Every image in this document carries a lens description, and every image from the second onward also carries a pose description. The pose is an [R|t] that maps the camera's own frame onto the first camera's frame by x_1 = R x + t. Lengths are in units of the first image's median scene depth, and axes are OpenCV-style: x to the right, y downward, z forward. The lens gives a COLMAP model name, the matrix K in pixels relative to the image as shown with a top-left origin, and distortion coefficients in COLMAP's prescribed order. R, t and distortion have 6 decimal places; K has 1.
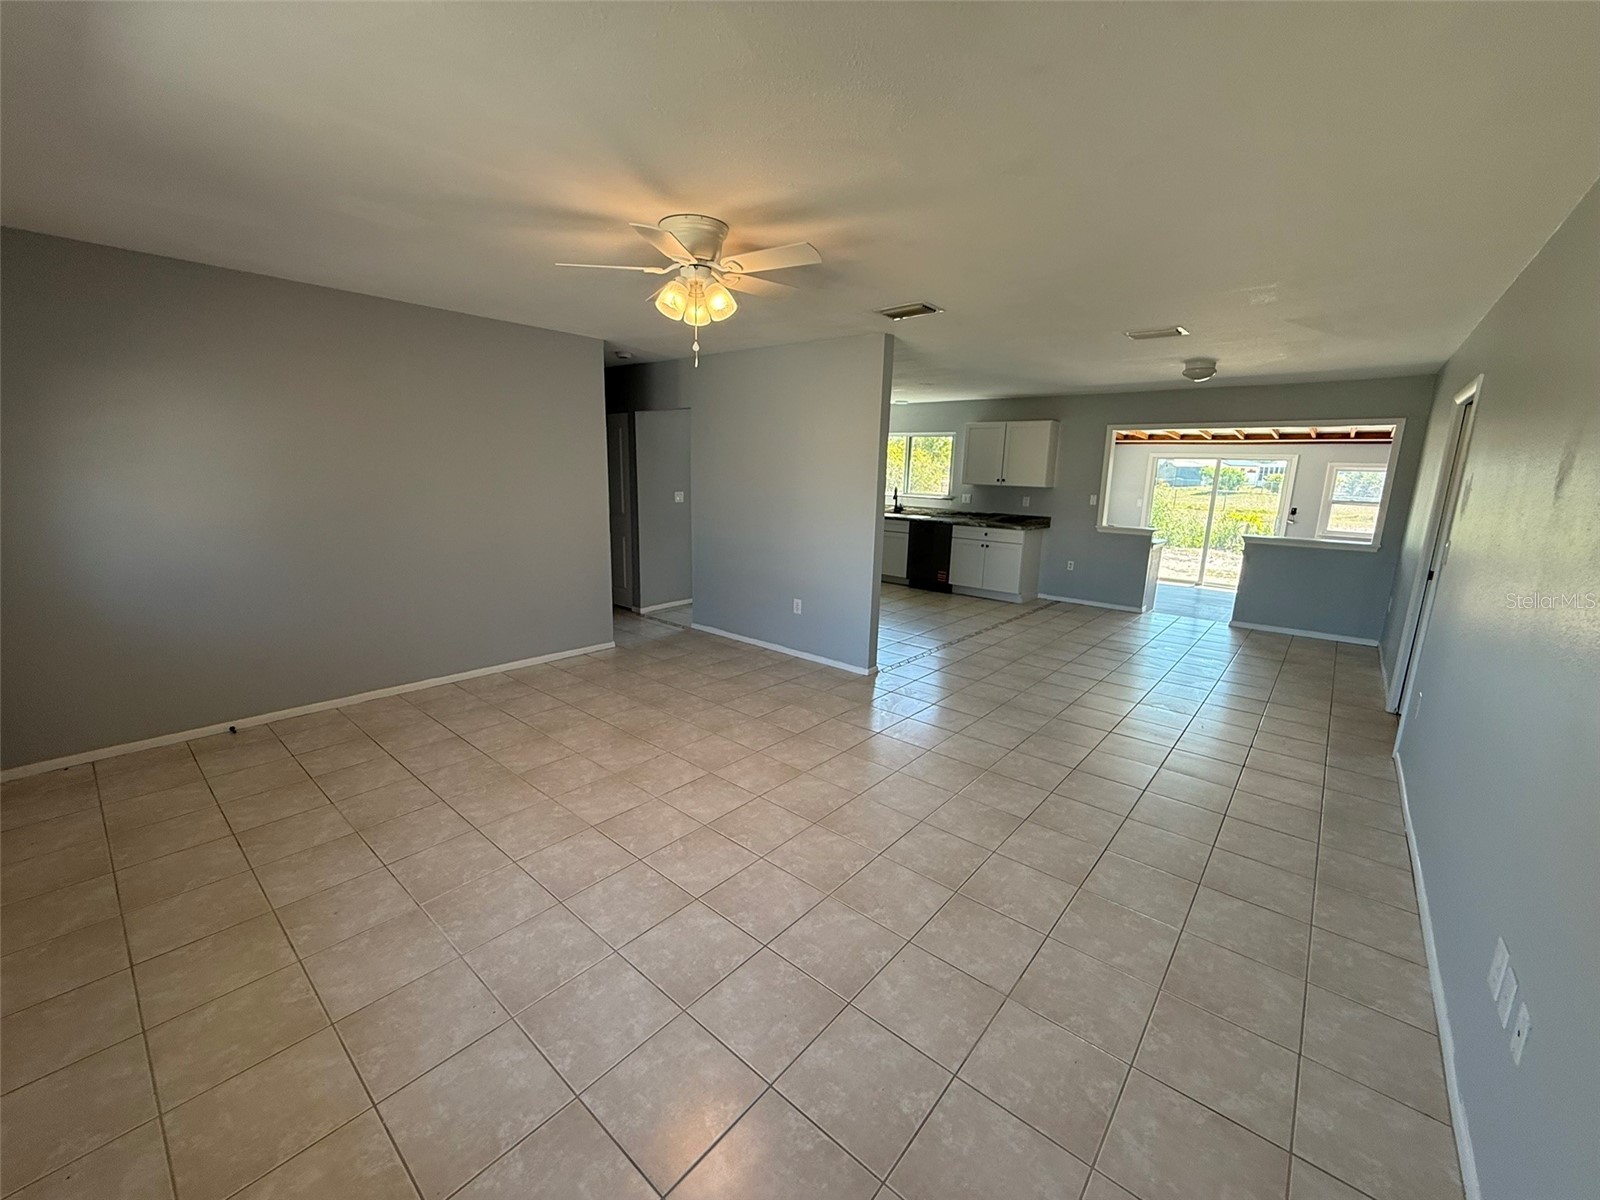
lens RADIAL K [[639.1, 0, 793.6], [0, 639.1, 599.9], [0, 0, 1]] dist [-0.000997, 0.001007]
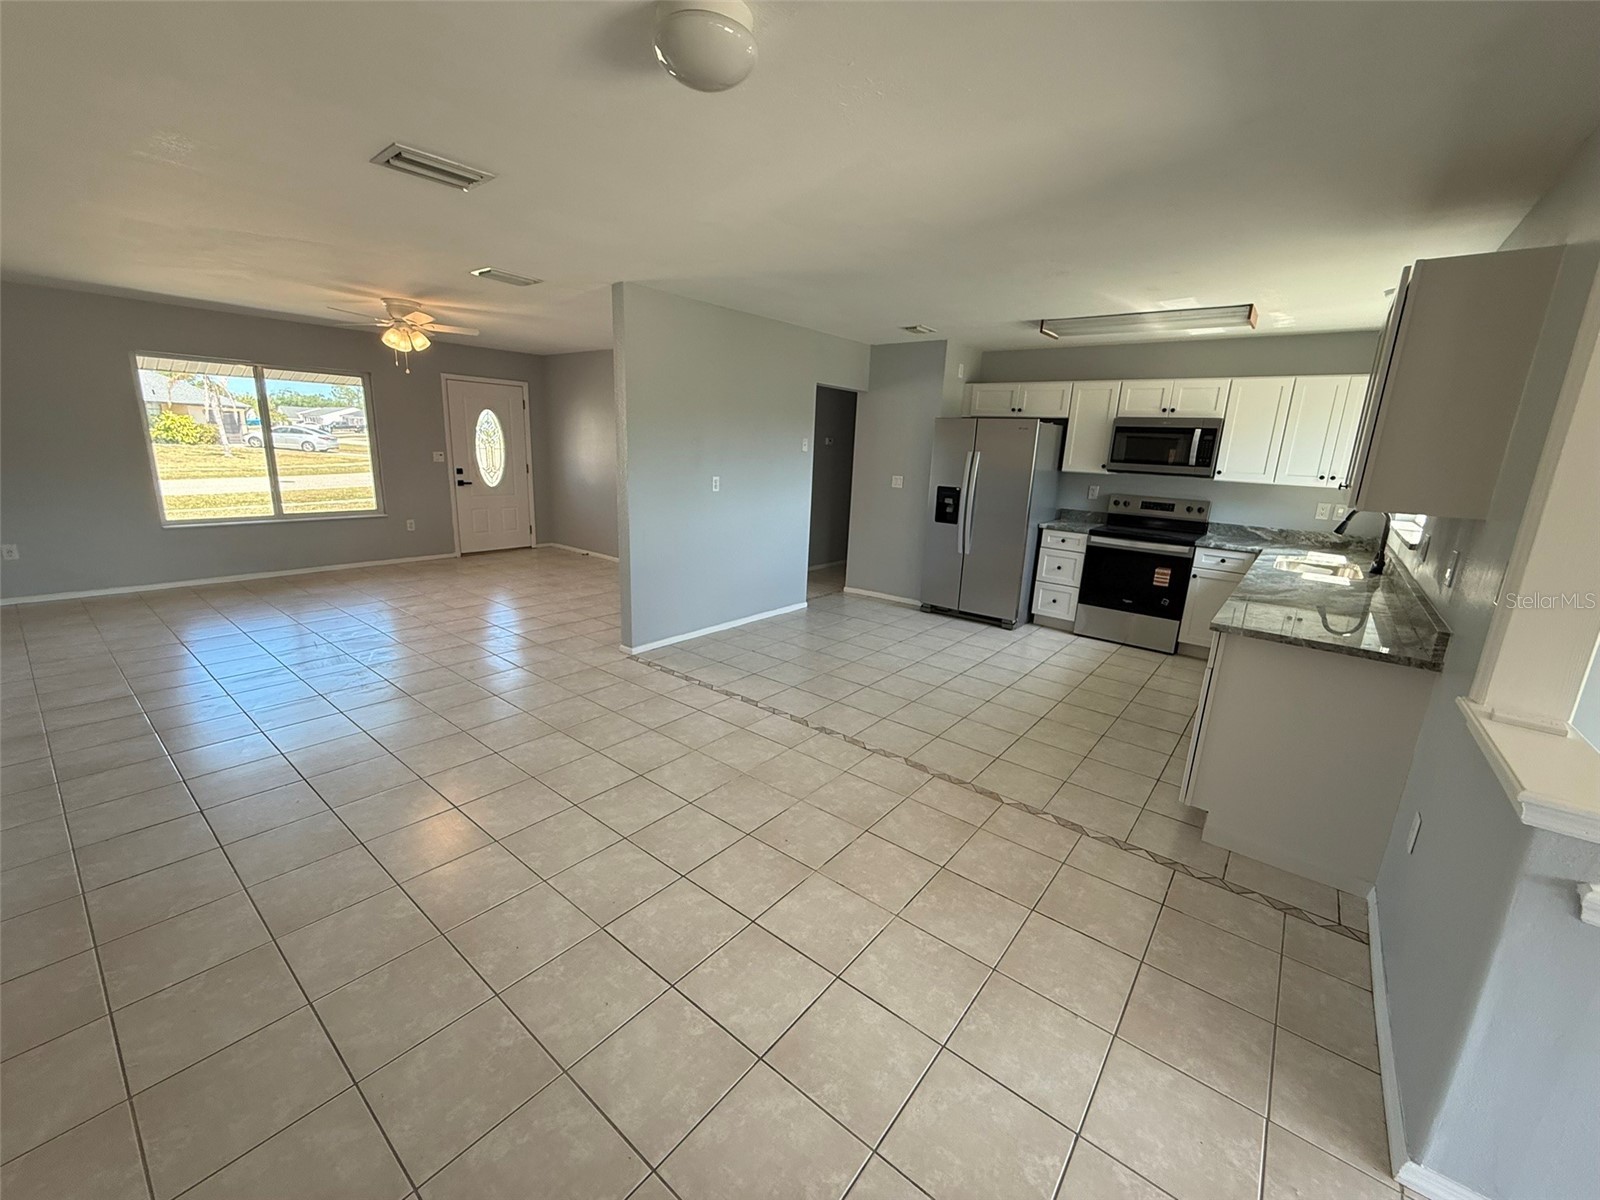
lens RADIAL K [[639.1, 0, 796.0], [0, 639.1, 599.6], [0, 0, 1]] dist [-0.000997, 0.001007]
pose [[0.032076, 0.215042, -0.976078, 0.626536], [-0.243157, 0.948919, 0.201068, -0.126966], [0.969456, 0.230890, 0.082727, 0.698224]]
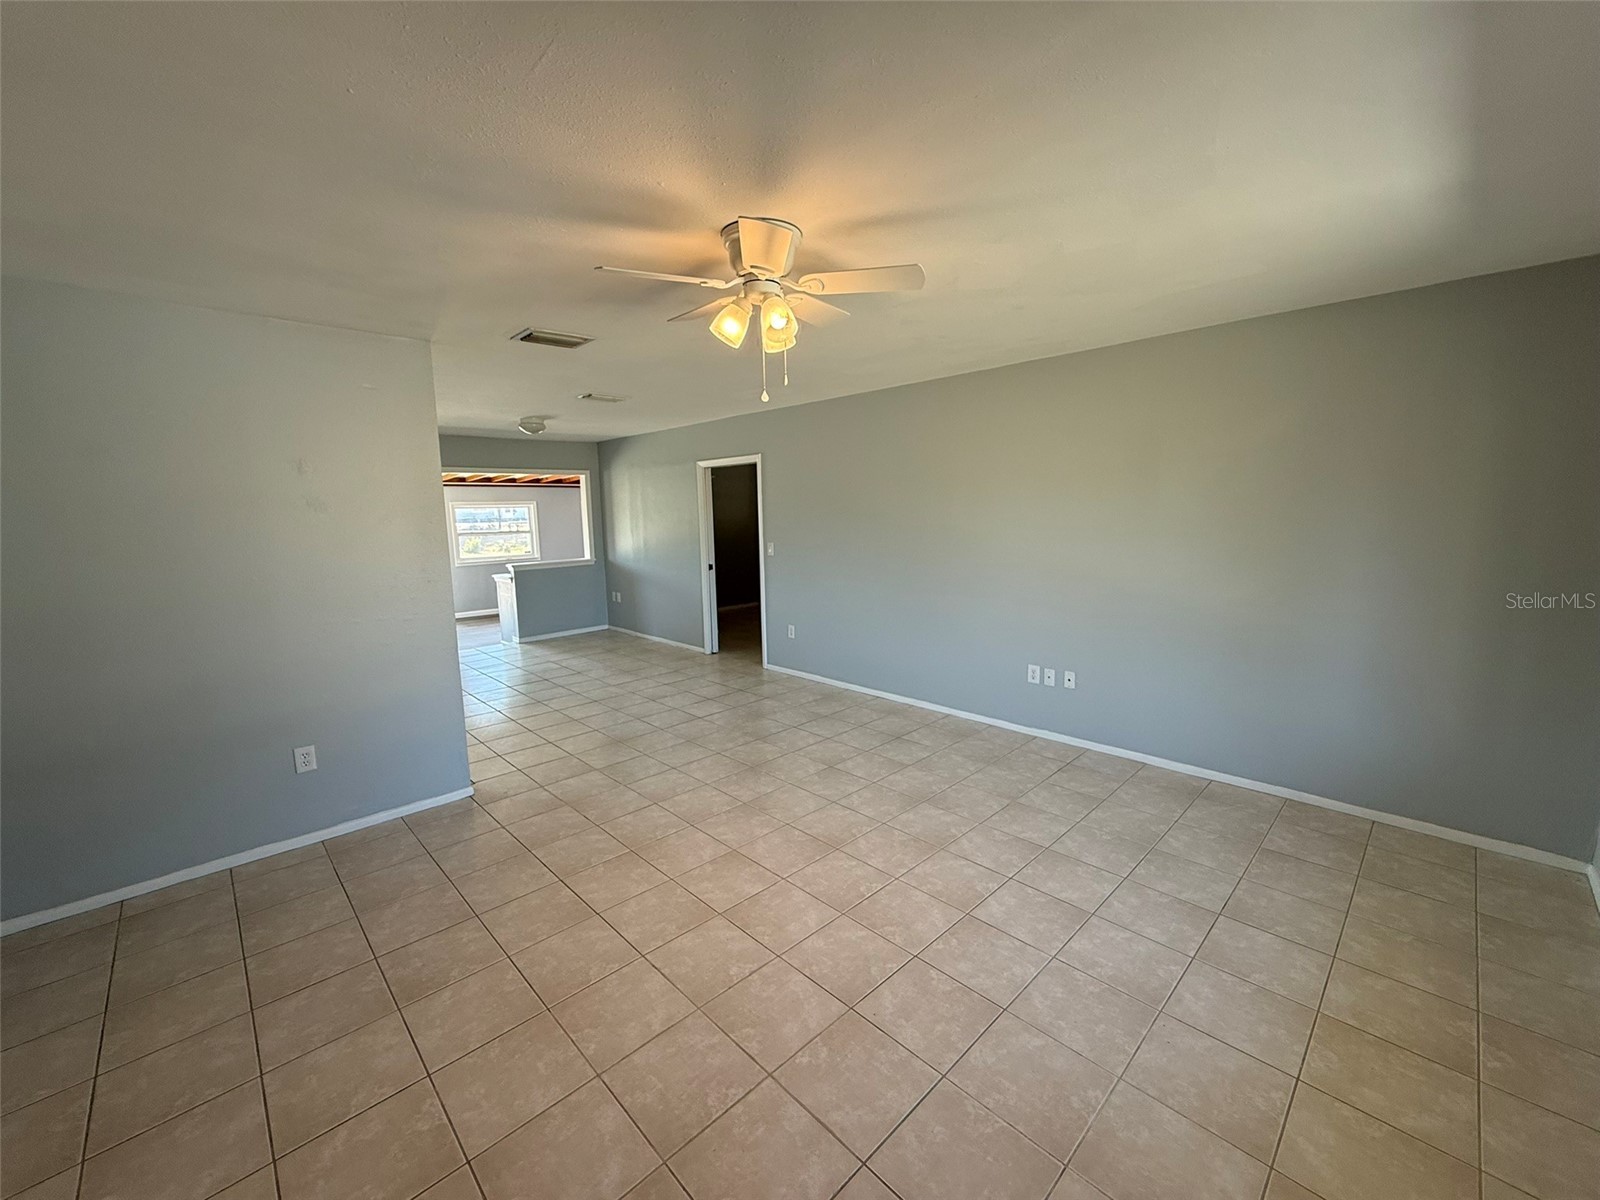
lens RADIAL K [[639.1, 0, 797.5], [0, 639.1, 603.1], [0, 0, 1]] dist [-0.000997, 0.001007]
pose [[0.092607, -0.172491, 0.980648, -0.327547], [0.223146, 0.963424, 0.148389, -0.074185], [-0.970376, 0.205085, 0.127711, 0.296744]]
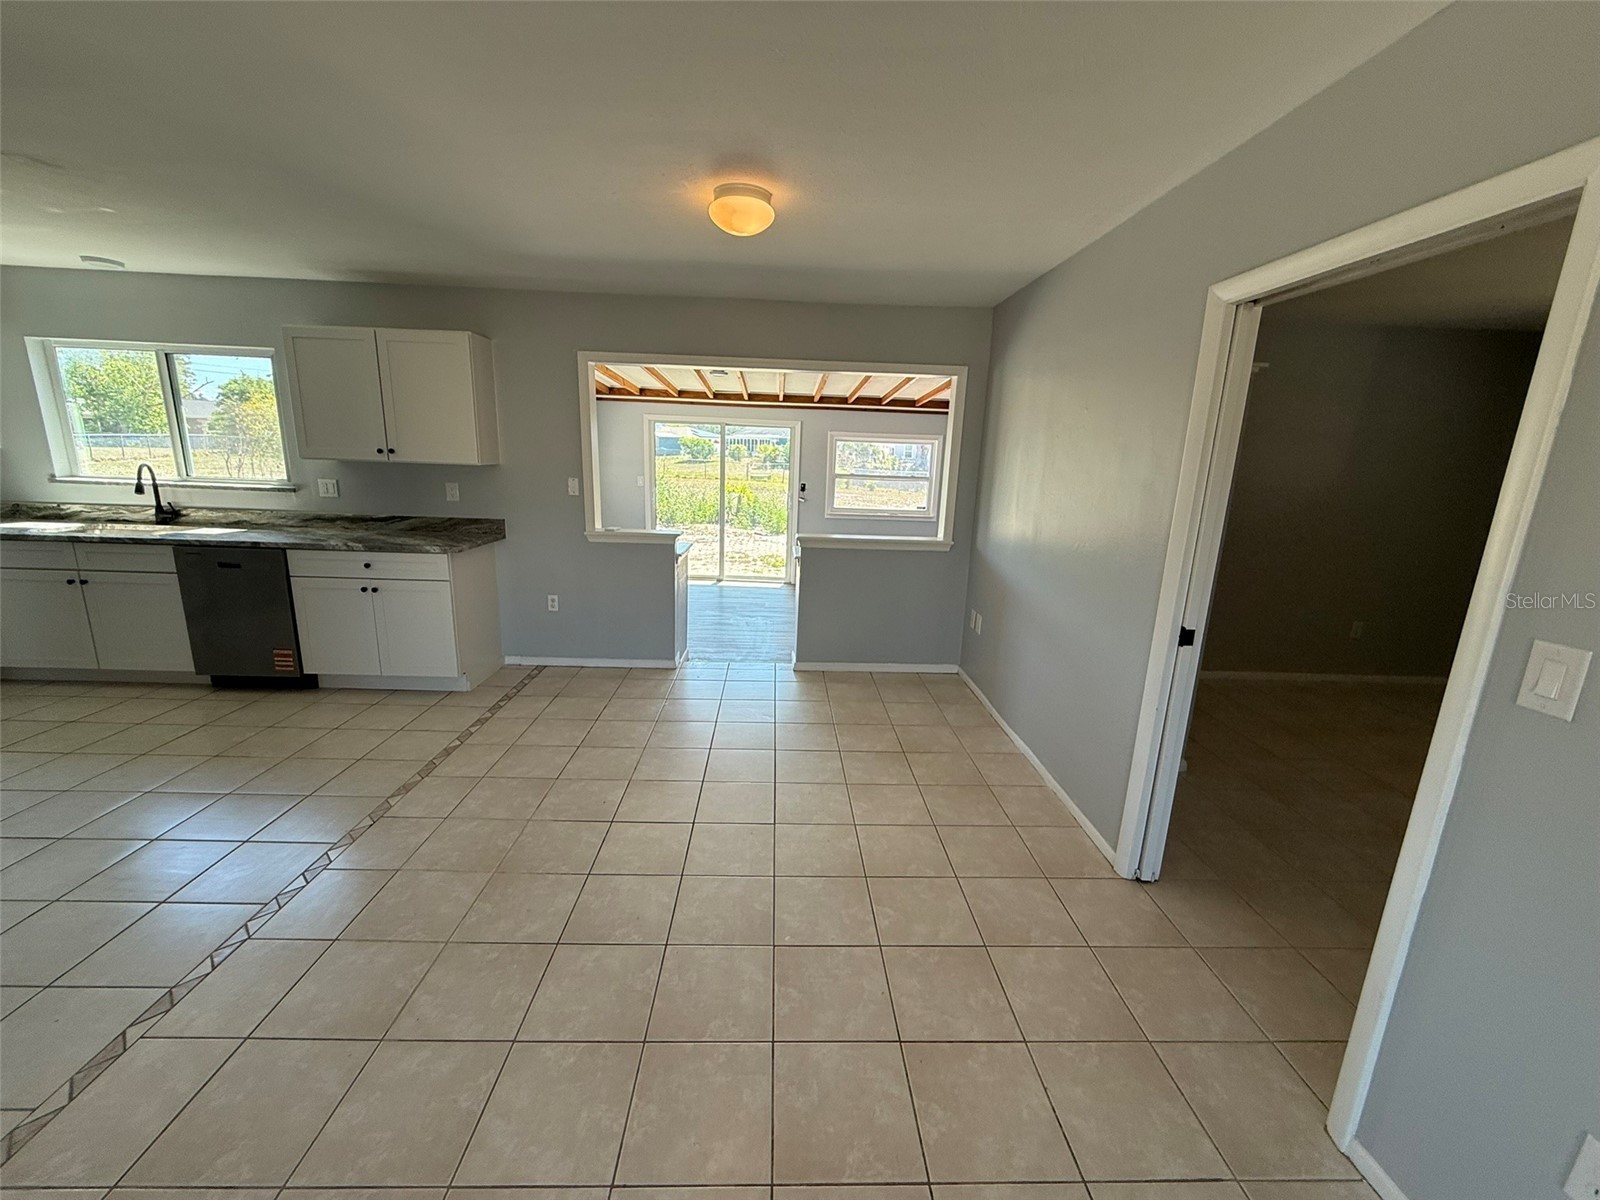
lens RADIAL K [[639.1, 0, 796.9], [0, 639.1, 598.4], [0, 0, 1]] dist [-0.000997, 0.001007]
pose [[0.738010, -0.149789, 0.657954, 0.212142], [0.120780, 0.988628, 0.089594, -0.079446], [-0.663892, 0.013347, 0.747709, 0.416089]]
